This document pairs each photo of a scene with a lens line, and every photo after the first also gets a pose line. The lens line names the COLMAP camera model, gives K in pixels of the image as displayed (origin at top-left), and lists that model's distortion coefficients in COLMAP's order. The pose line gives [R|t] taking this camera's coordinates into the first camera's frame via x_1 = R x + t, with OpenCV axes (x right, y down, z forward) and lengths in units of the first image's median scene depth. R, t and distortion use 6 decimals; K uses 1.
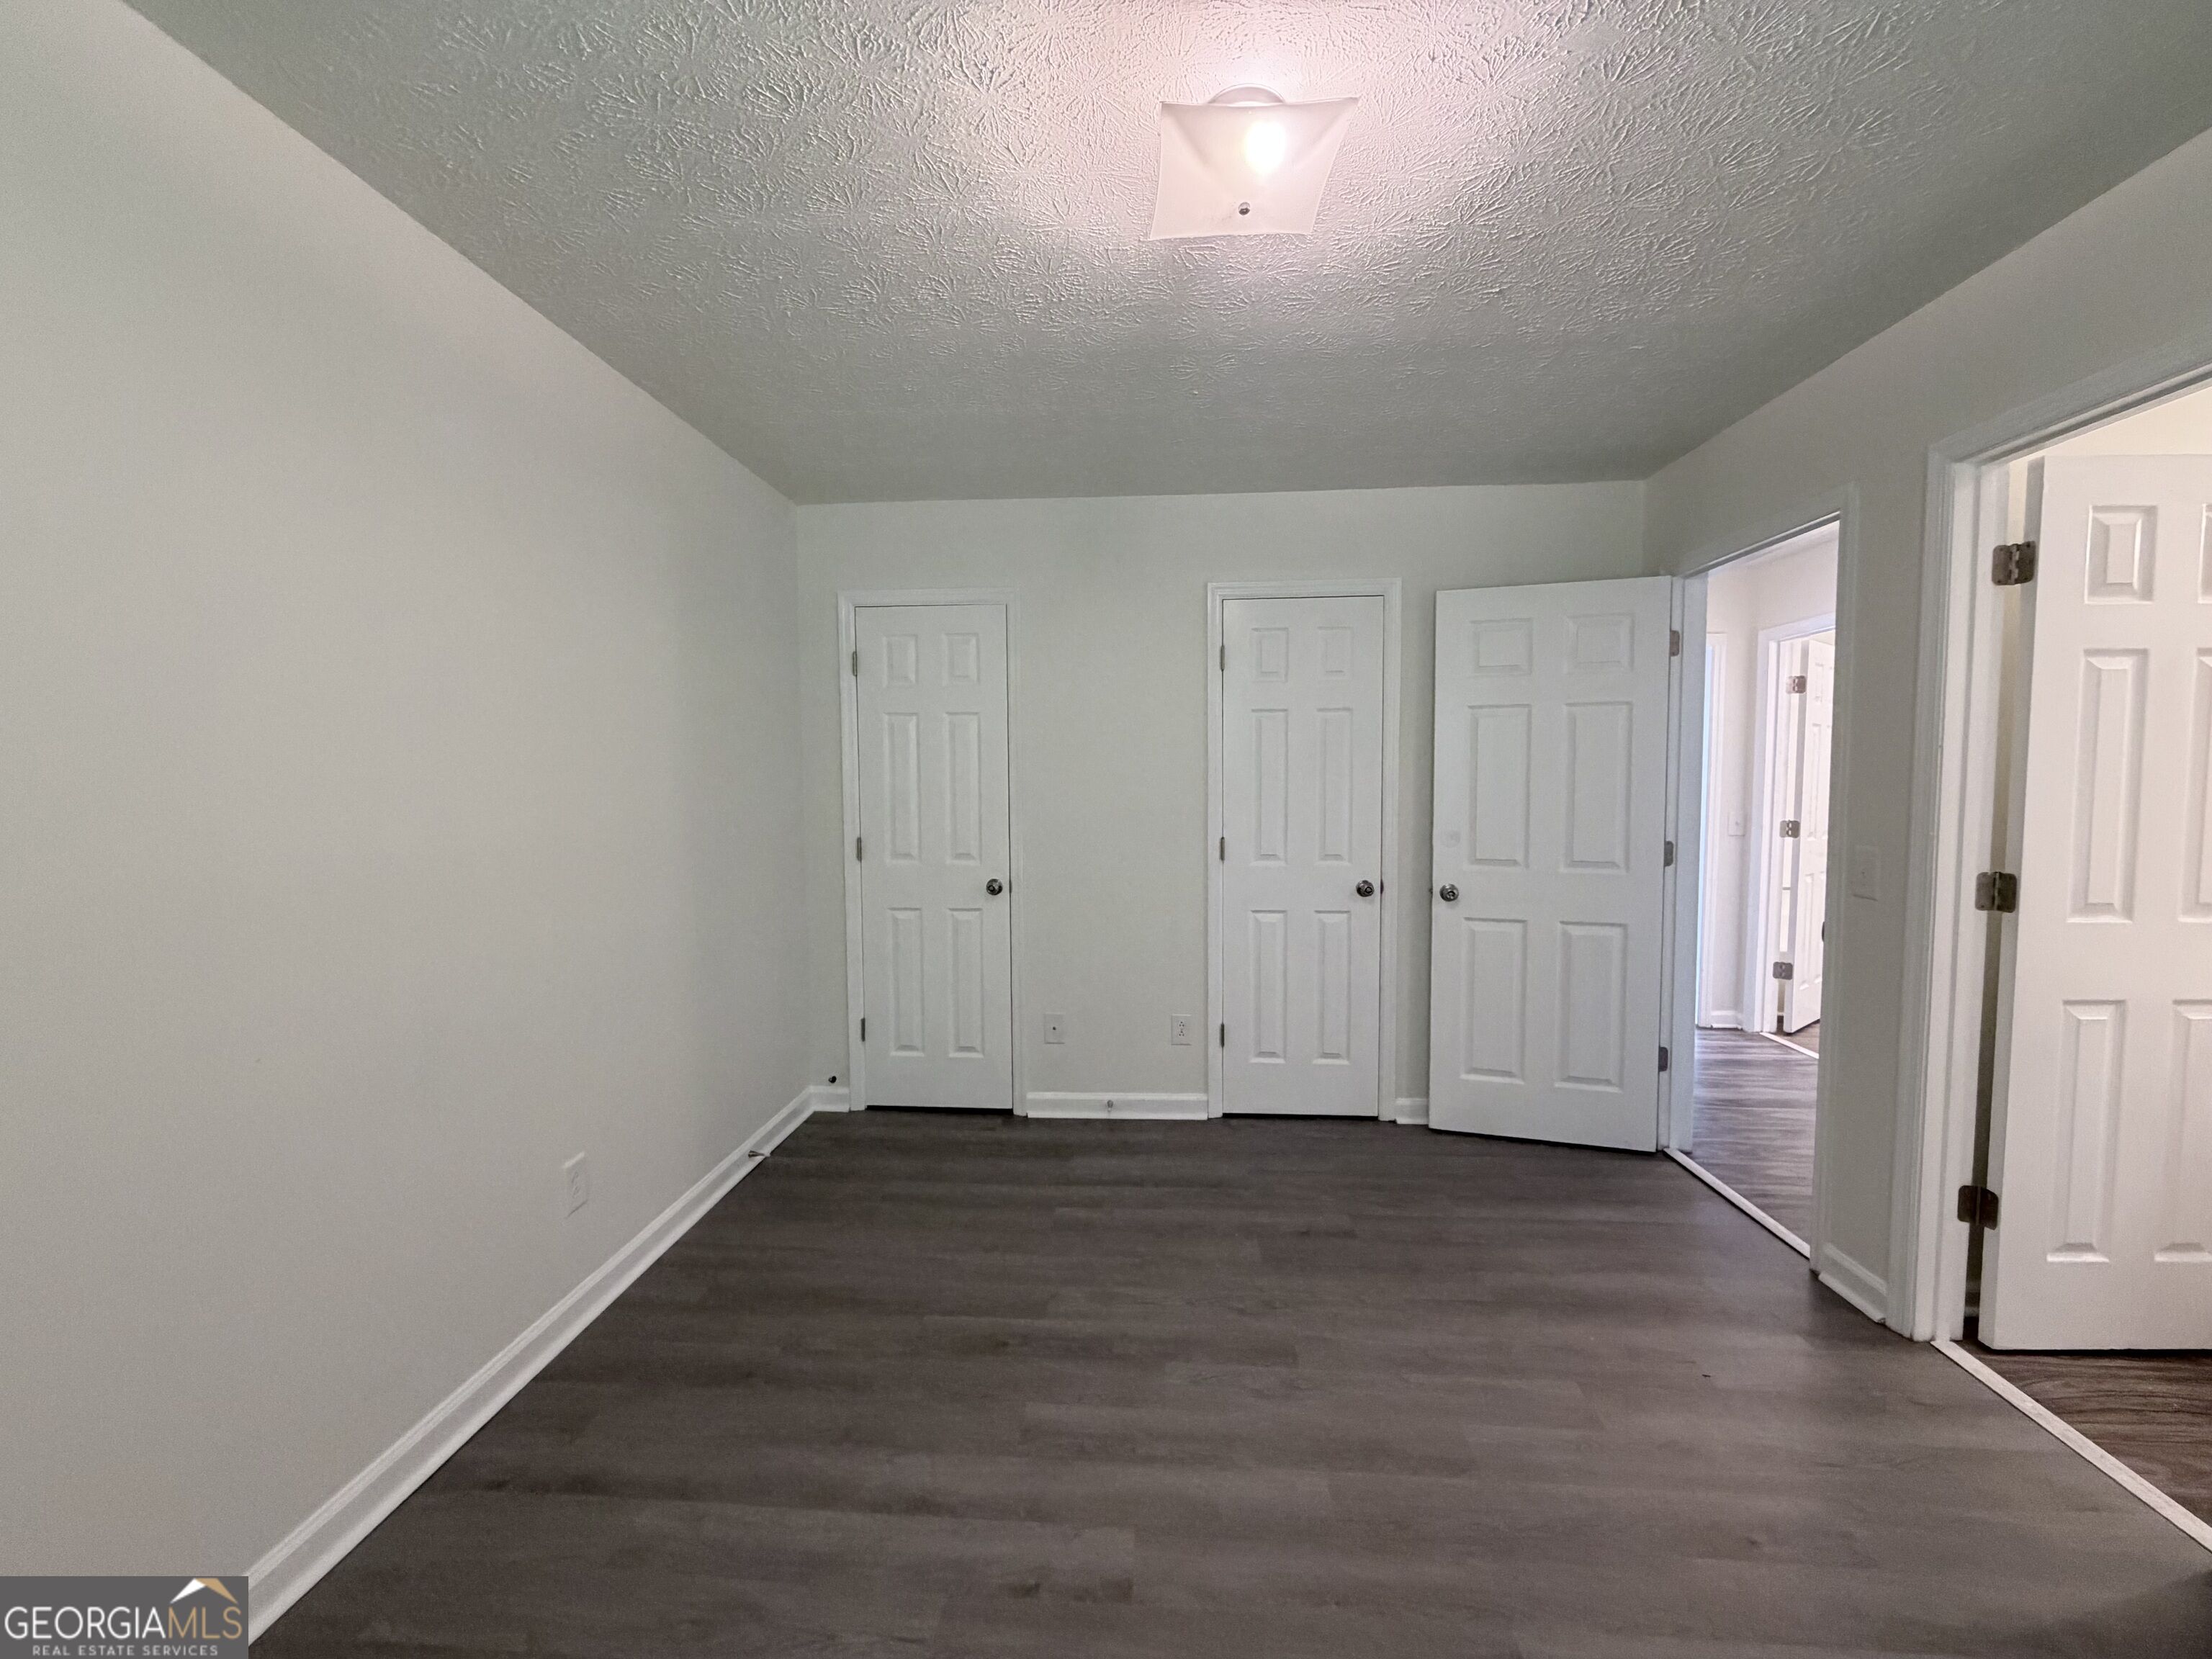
lens RADIAL K [[882.1, 0, 1109.1], [0, 882.1, 827.5], [0, 0, 1]] dist [0.000191, -0.000259]
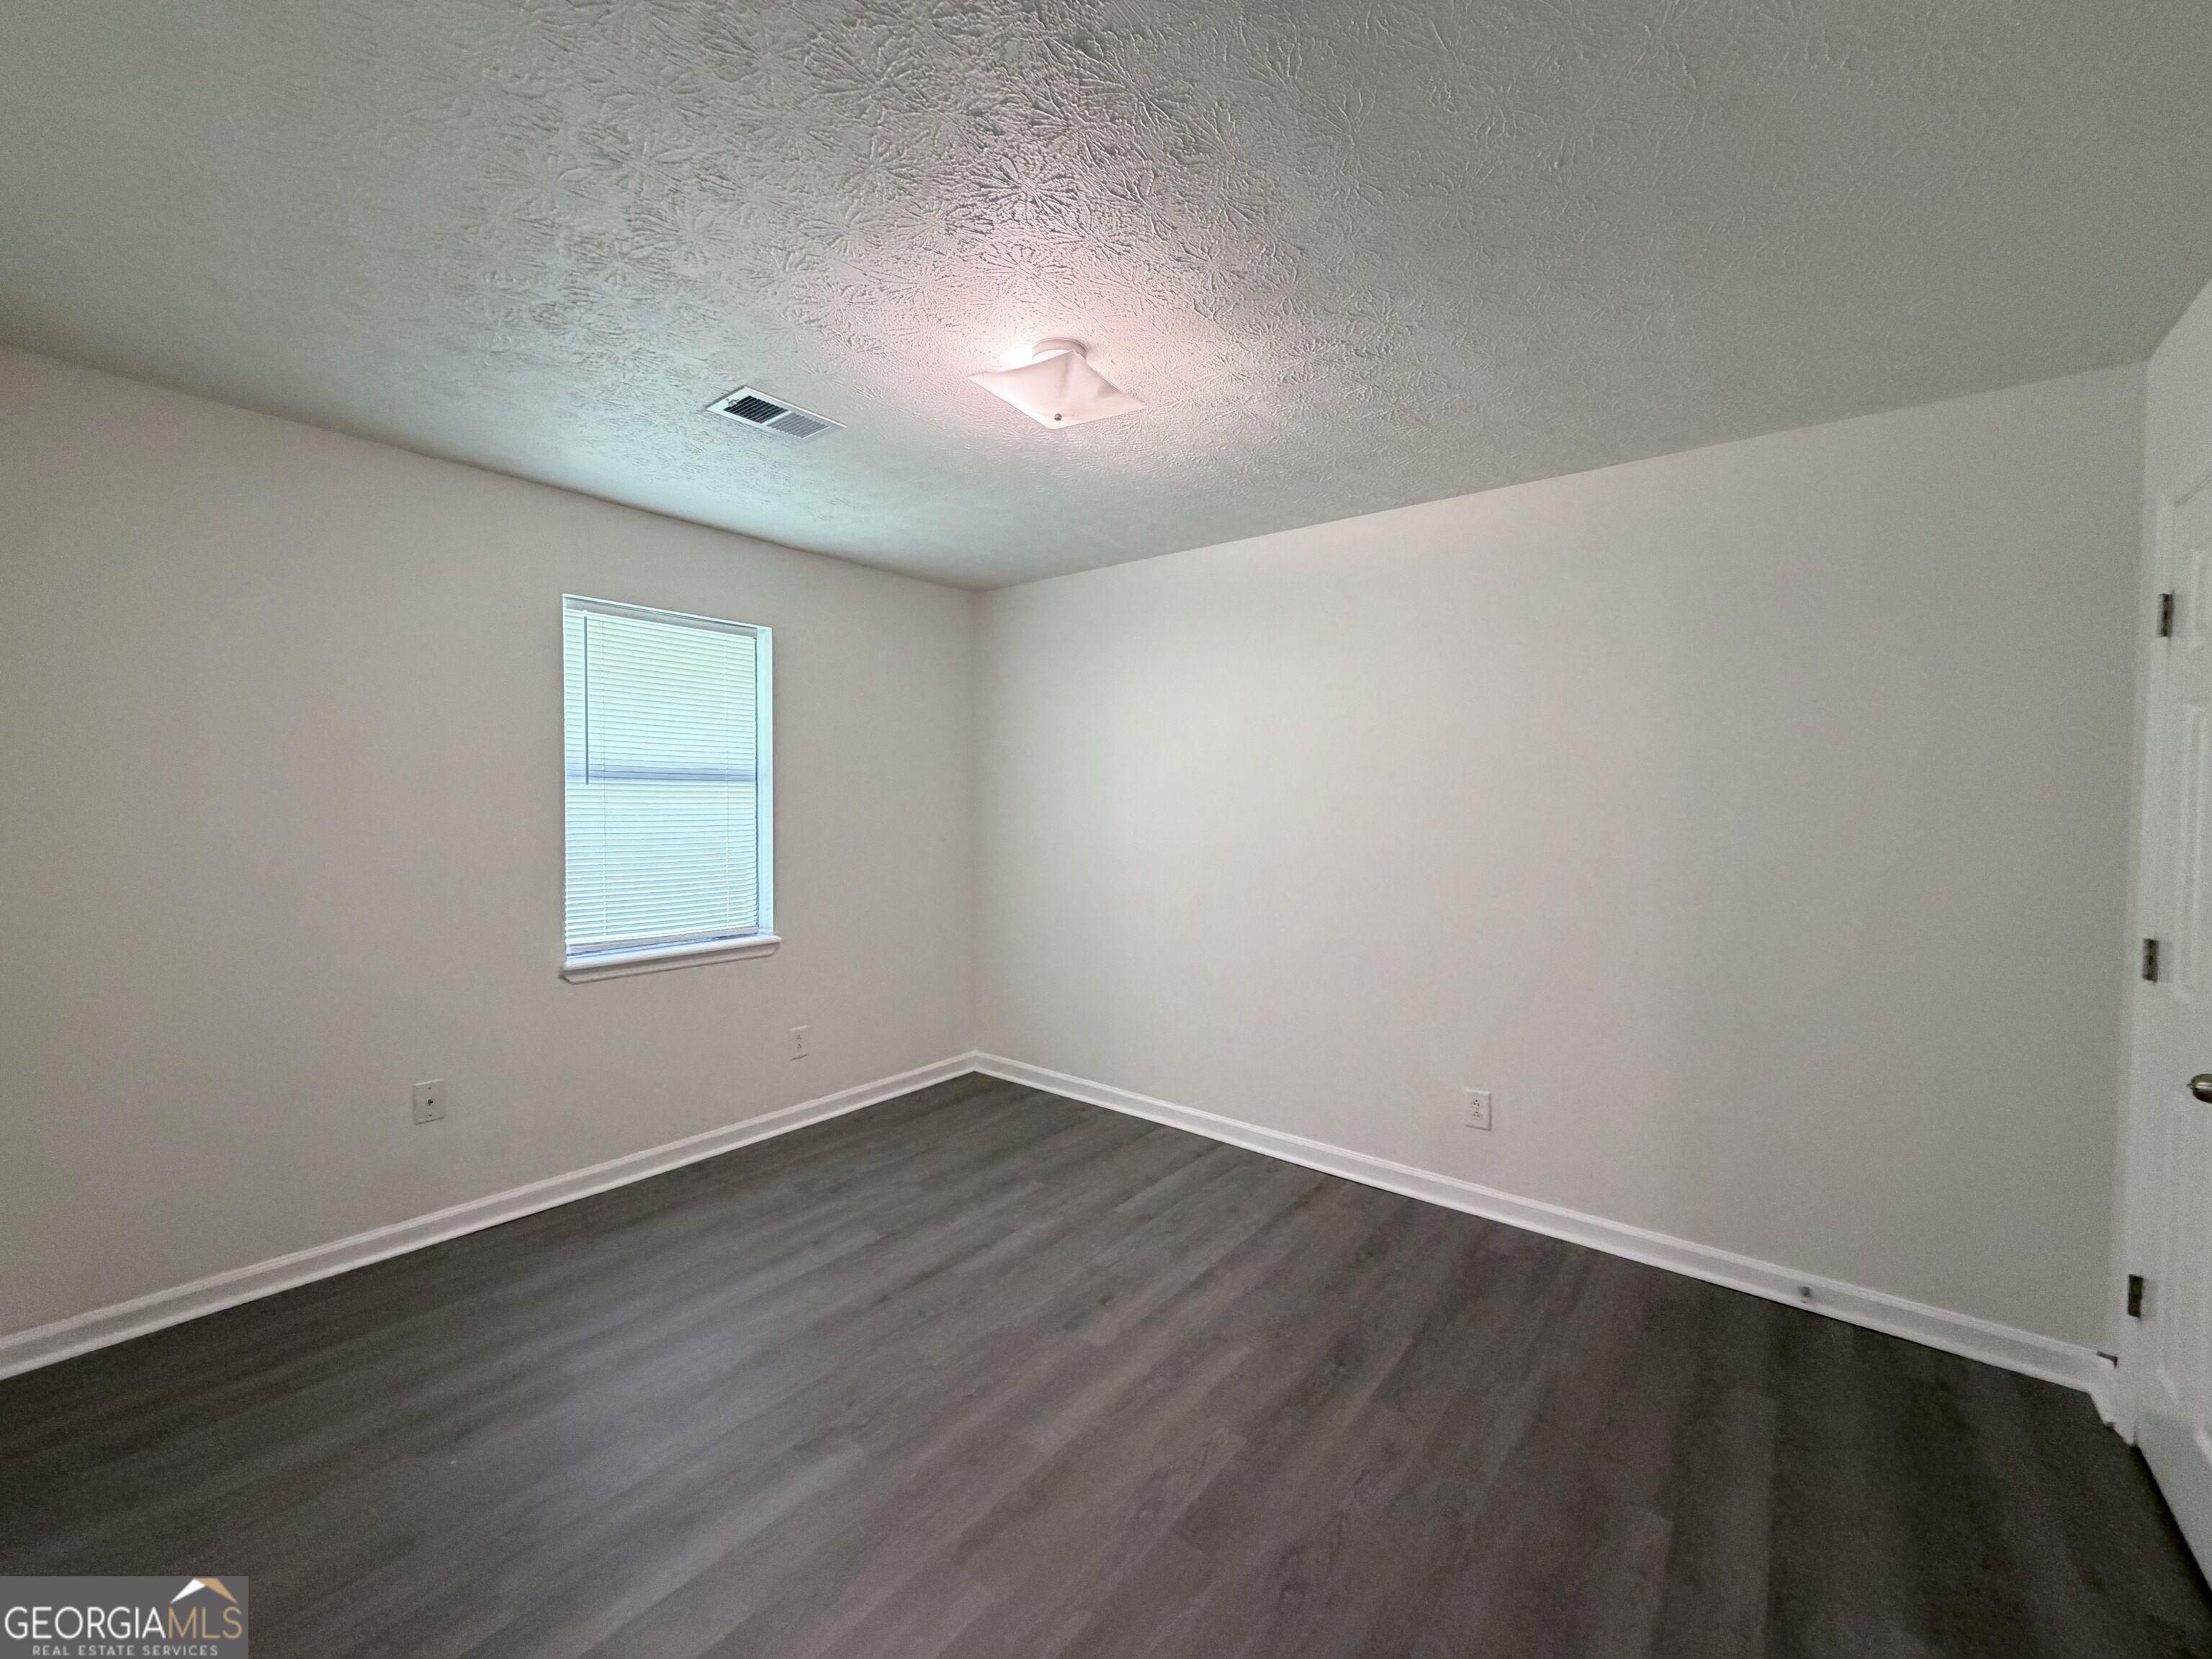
lens RADIAL K [[882.1, 0, 1105.6], [0, 882.1, 824.7], [0, 0, 1]] dist [0.000191, -0.000259]
pose [[-0.570460, 0.021903, -0.821033, 1.023655], [-0.050728, 0.996796, 0.061838, -0.116798], [0.819757, 0.076926, -0.567522, 1.522262]]
